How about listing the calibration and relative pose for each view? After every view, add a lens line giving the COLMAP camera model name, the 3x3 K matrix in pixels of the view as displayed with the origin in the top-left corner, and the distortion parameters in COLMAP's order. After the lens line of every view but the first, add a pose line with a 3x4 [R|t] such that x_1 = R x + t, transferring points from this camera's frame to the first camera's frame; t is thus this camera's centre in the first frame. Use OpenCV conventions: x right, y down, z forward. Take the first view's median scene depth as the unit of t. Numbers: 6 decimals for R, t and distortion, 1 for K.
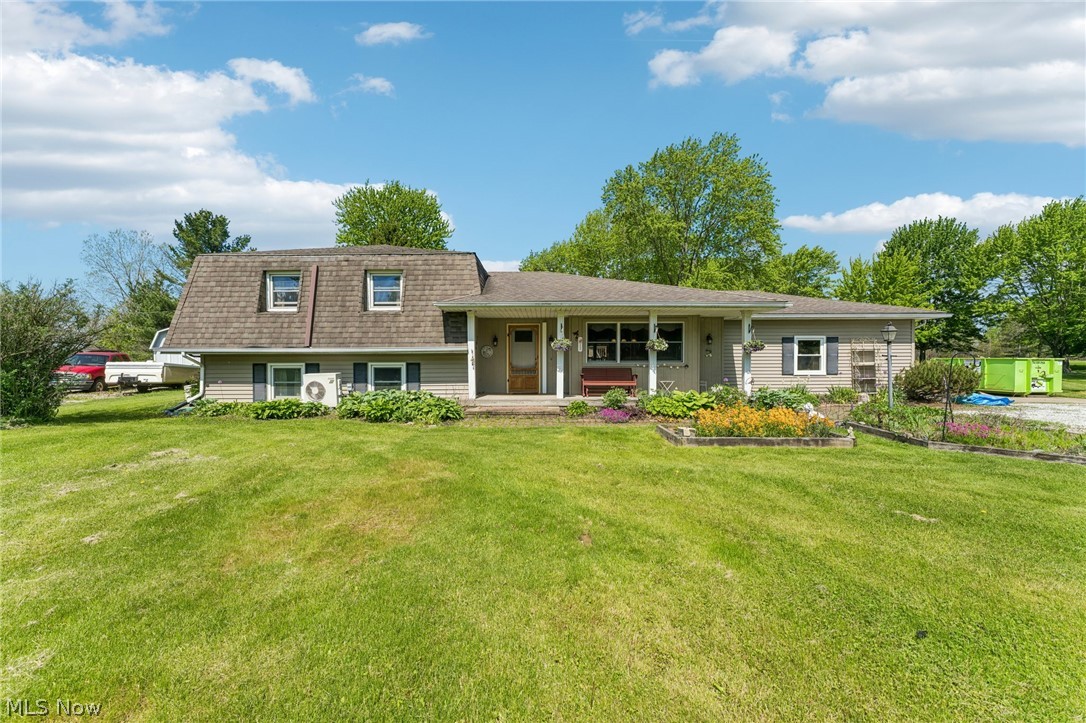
lens RADIAL K [[429.0, 0, 542.9], [0, 429.0, 369.7], [0, 0, 1]] dist [0.000148, -0.000089]
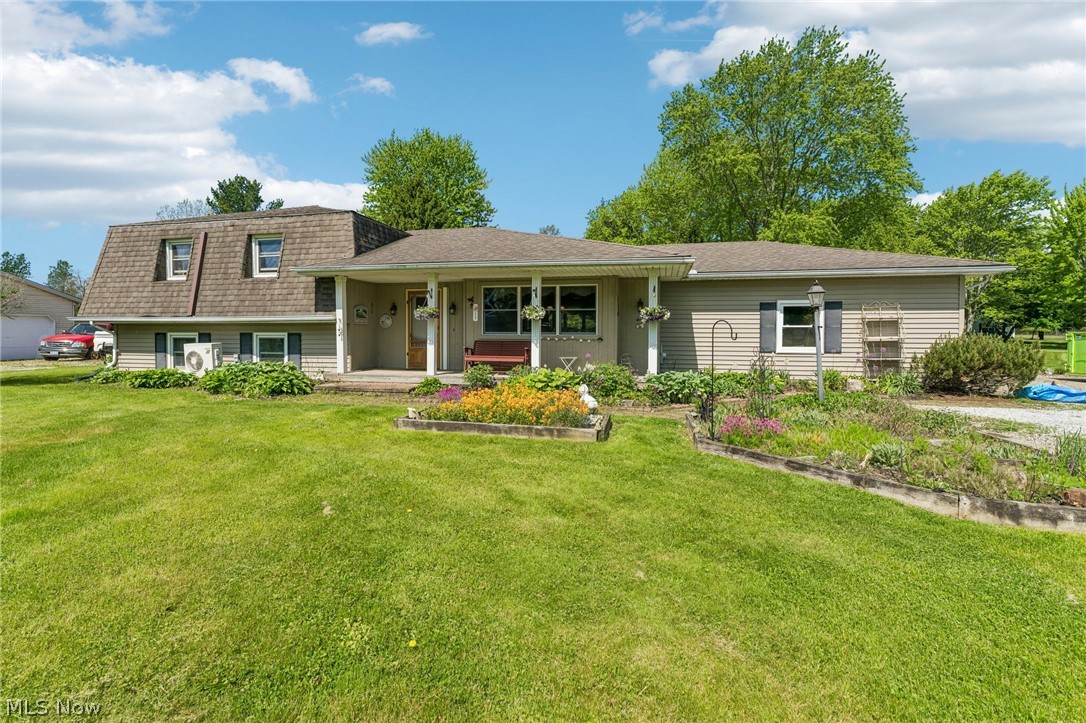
lens RADIAL K [[520.4, 0, 543.0], [0, 520.4, 352.4], [0, 0, 1]] dist [-0.001090, -0.000130]
pose [[0.973585, 0.014274, -0.227878, 0.480025], [-0.010965, 0.999815, 0.015778, 0.002165], [0.228061, -0.012862, 0.973562, 0.026201]]
